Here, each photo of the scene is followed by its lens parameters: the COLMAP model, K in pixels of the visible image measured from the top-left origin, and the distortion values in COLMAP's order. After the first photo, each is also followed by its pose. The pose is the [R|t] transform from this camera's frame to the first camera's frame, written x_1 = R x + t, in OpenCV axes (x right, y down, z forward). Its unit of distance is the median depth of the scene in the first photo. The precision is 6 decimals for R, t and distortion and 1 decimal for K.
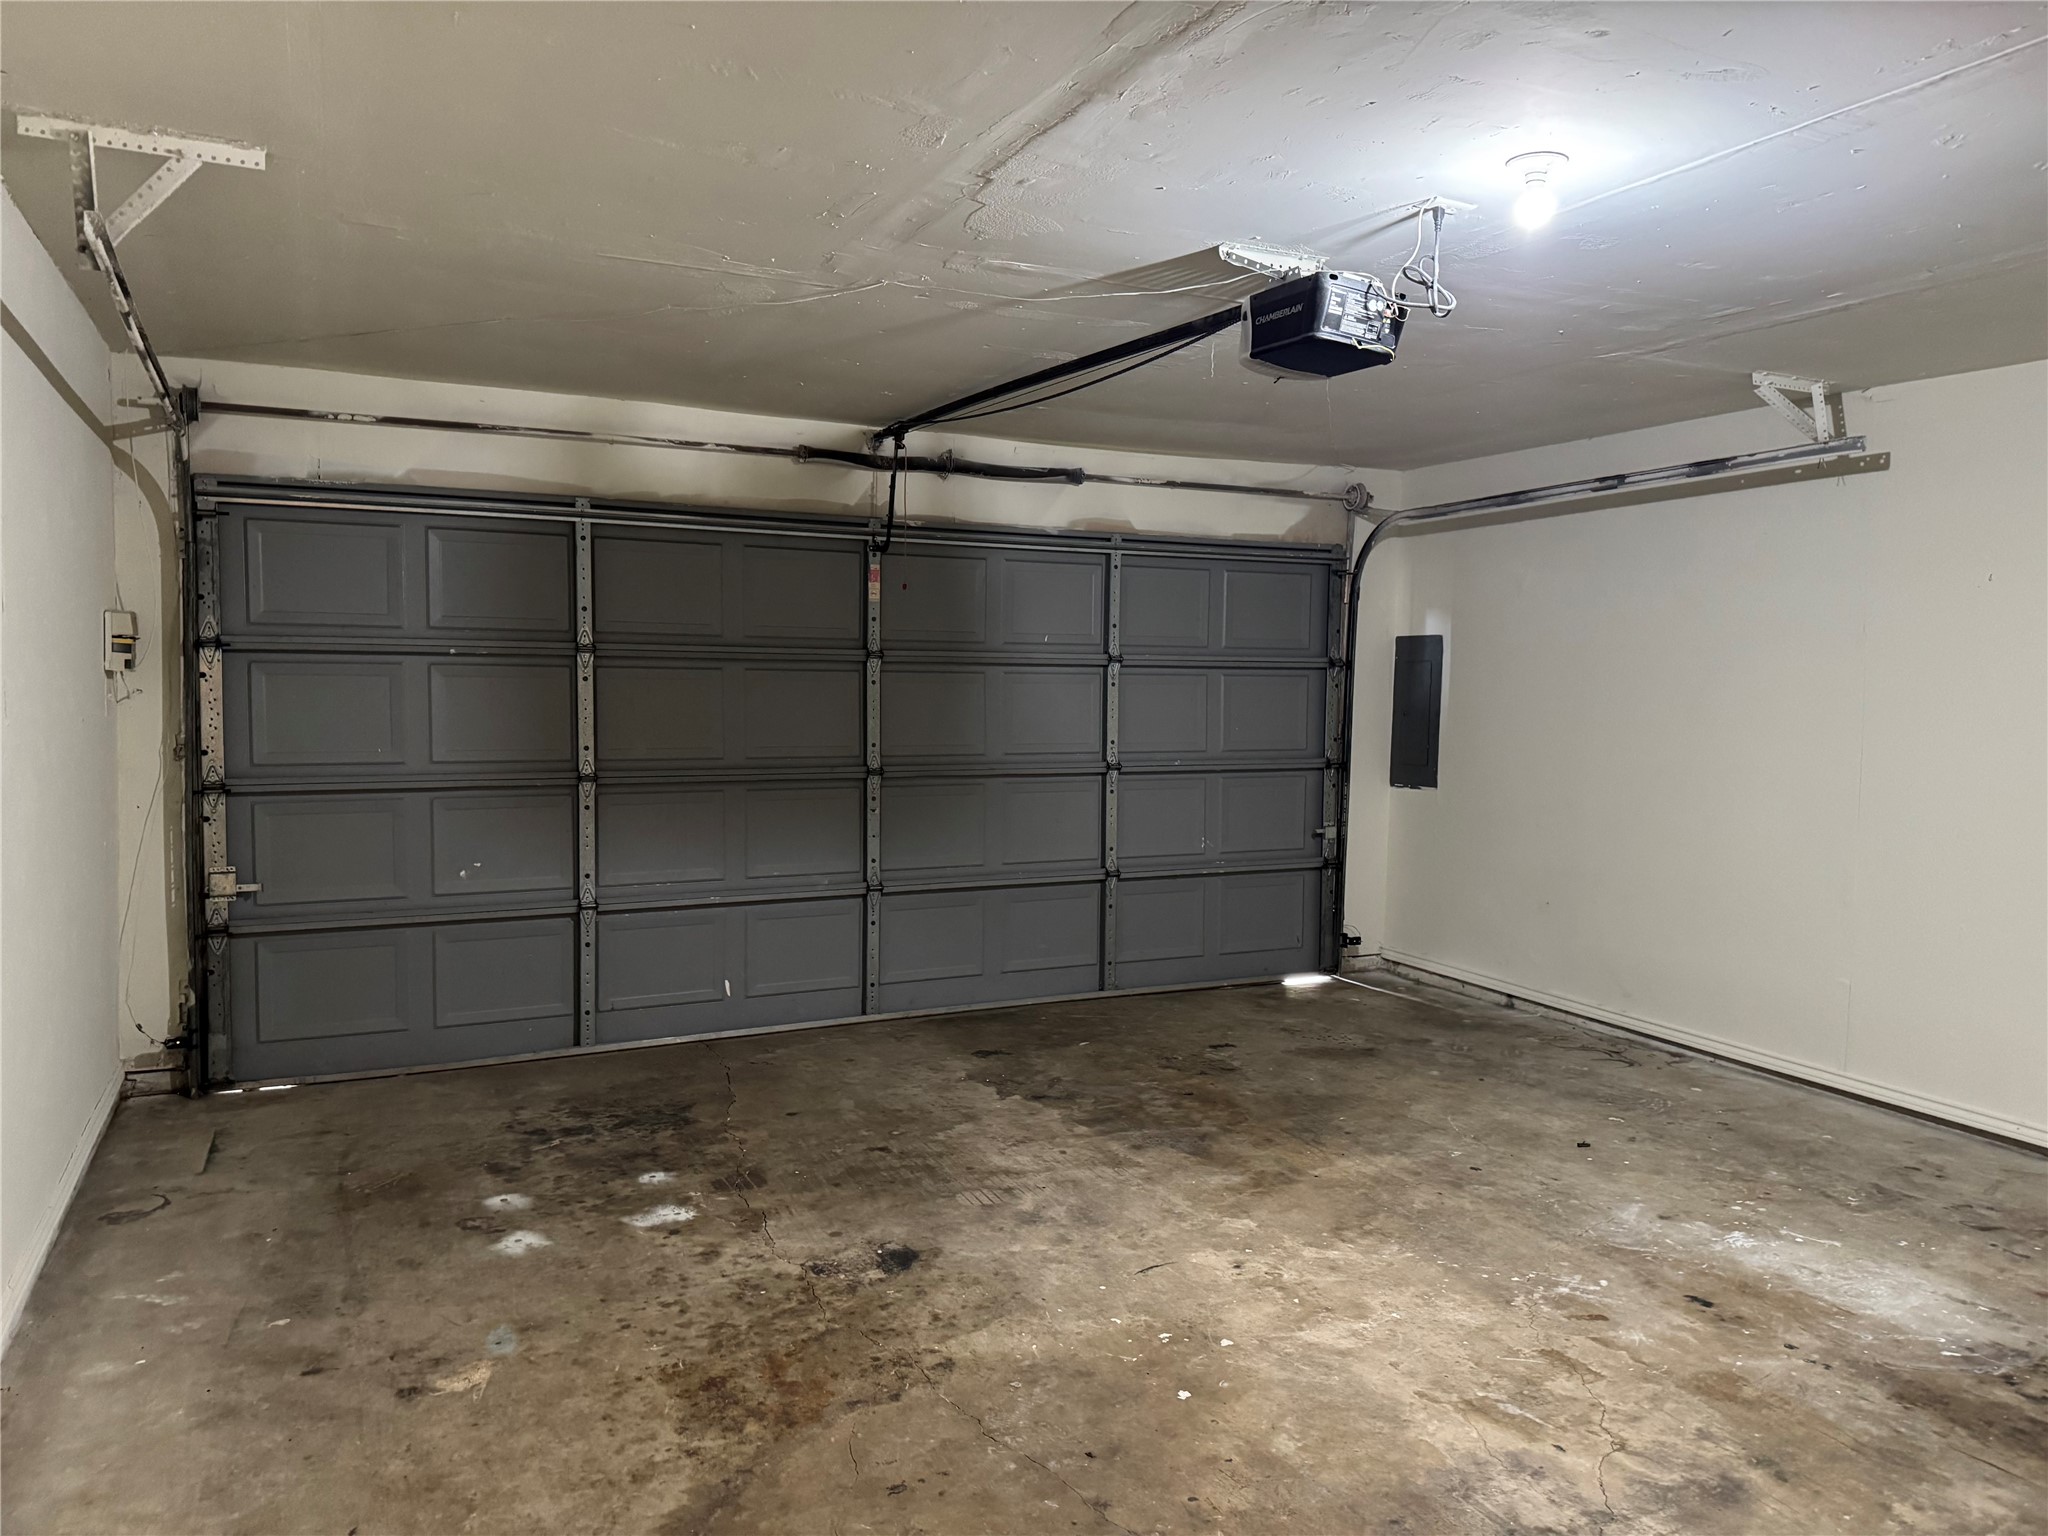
lens RADIAL K [[1431.0, 0, 1024.2], [0, 1431.0, 770.4], [0, 0, 1]] dist [0.043440, -0.058786]
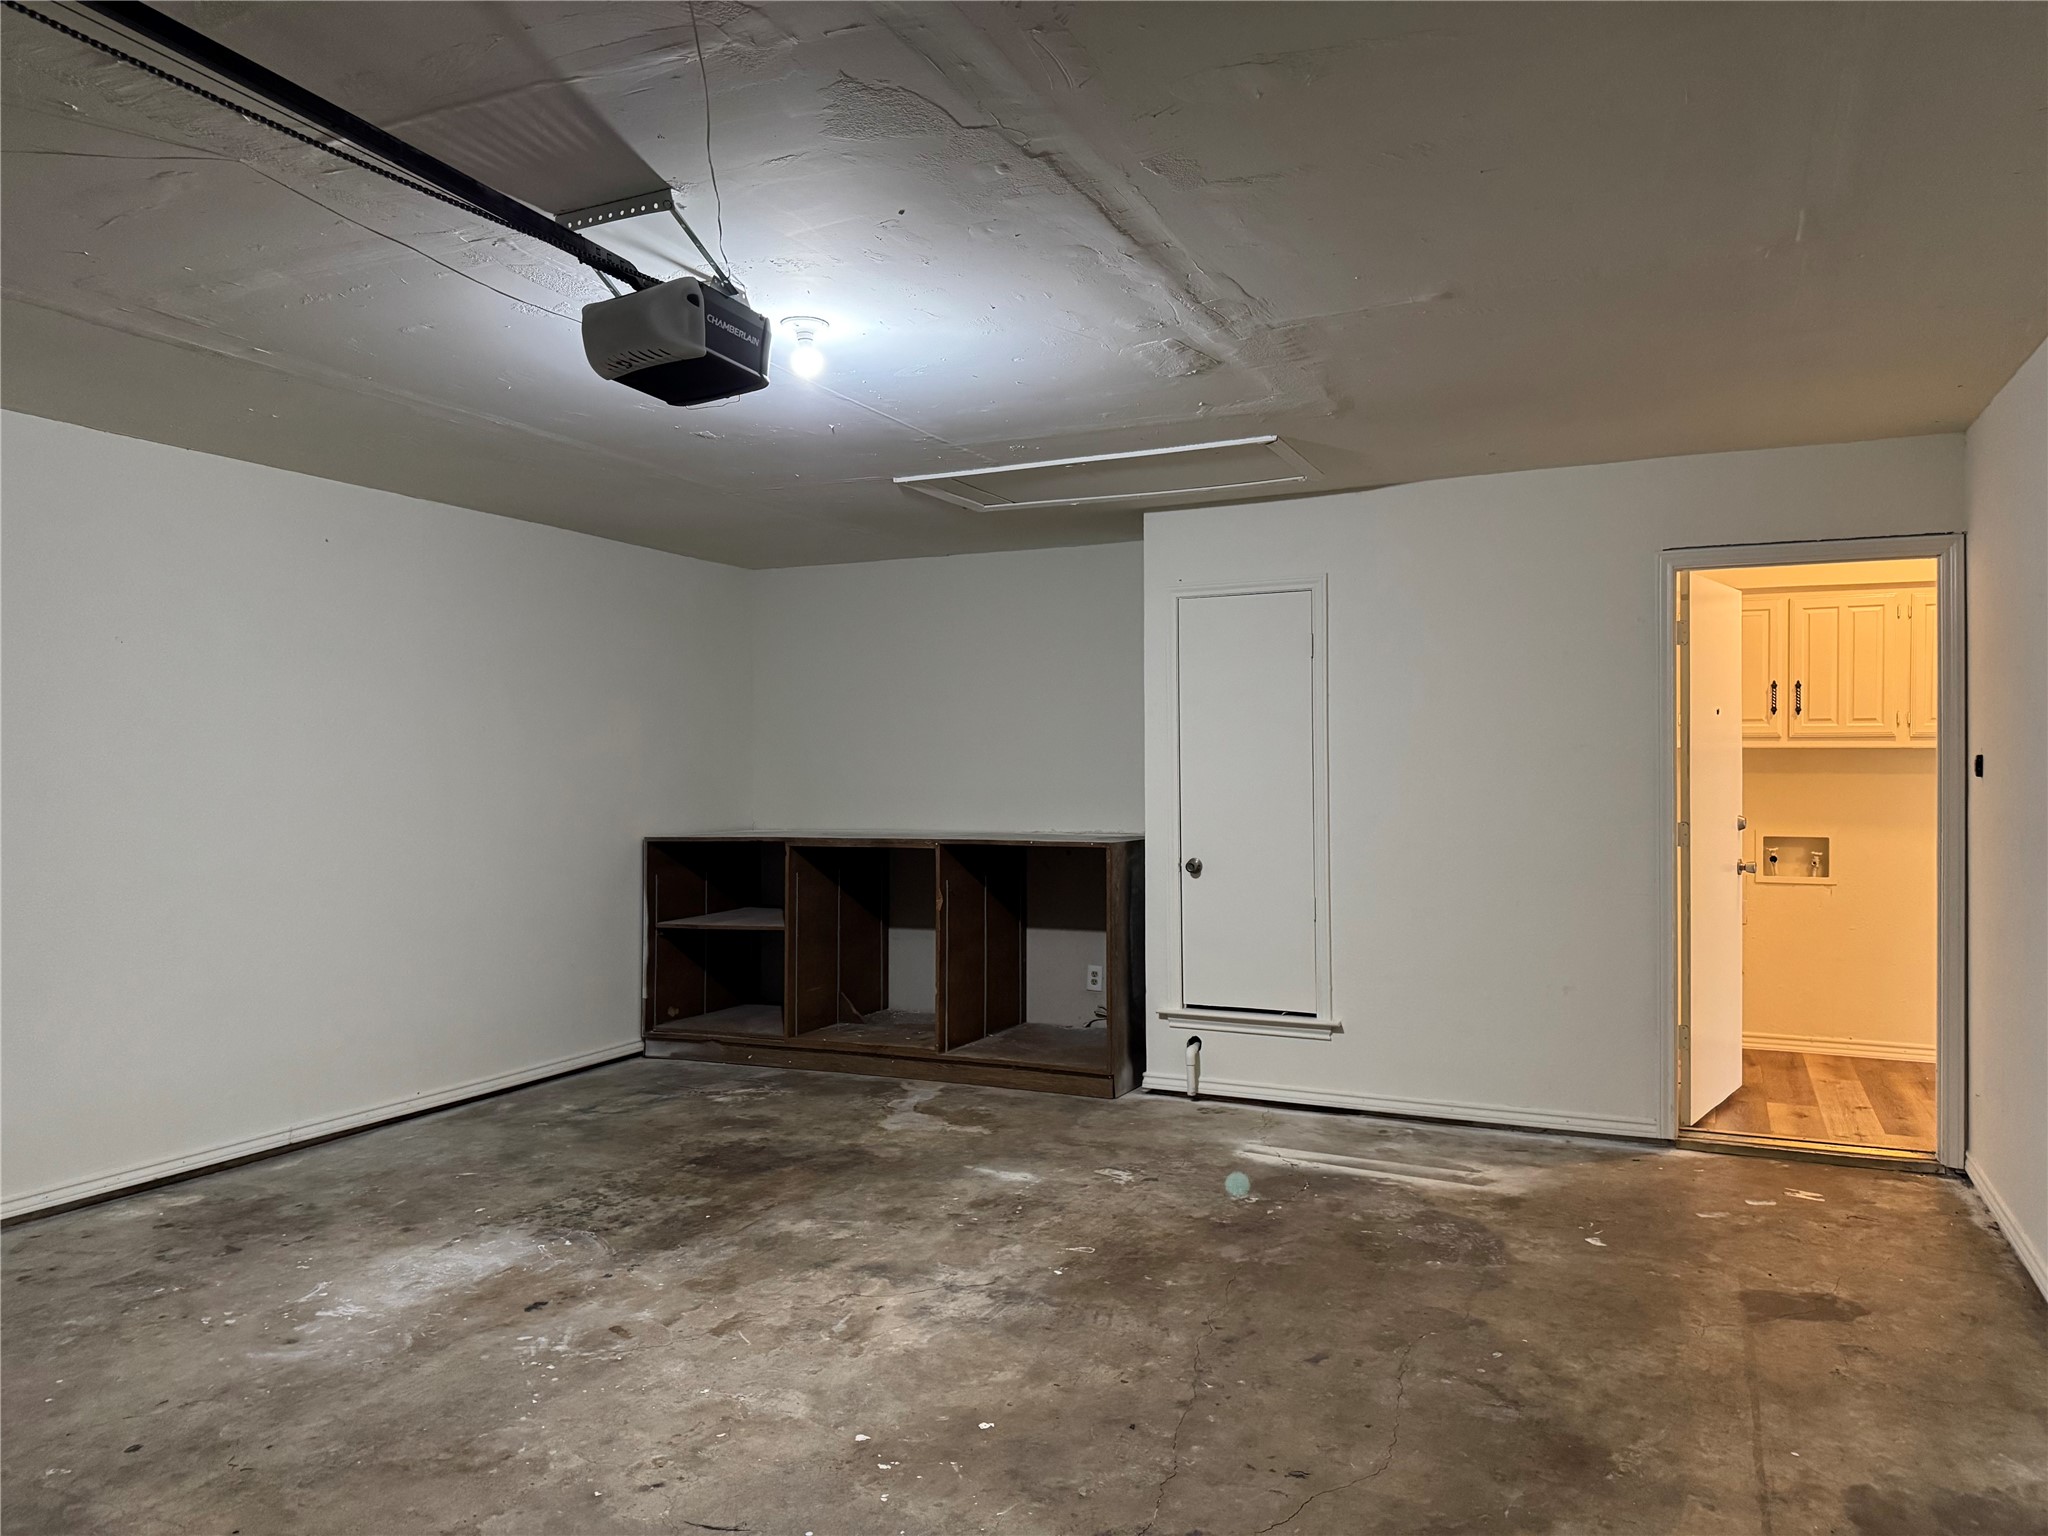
lens RADIAL K [[1431.0, 0, 1028.1], [0, 1431.0, 766.0], [0, 0, 1]] dist [0.043440, -0.058786]
pose [[-0.625747, -0.014817, 0.779885, -0.653281], [0.042967, 0.997647, 0.053429, -0.087823], [-0.778842, 0.066943, -0.623638, 1.462087]]
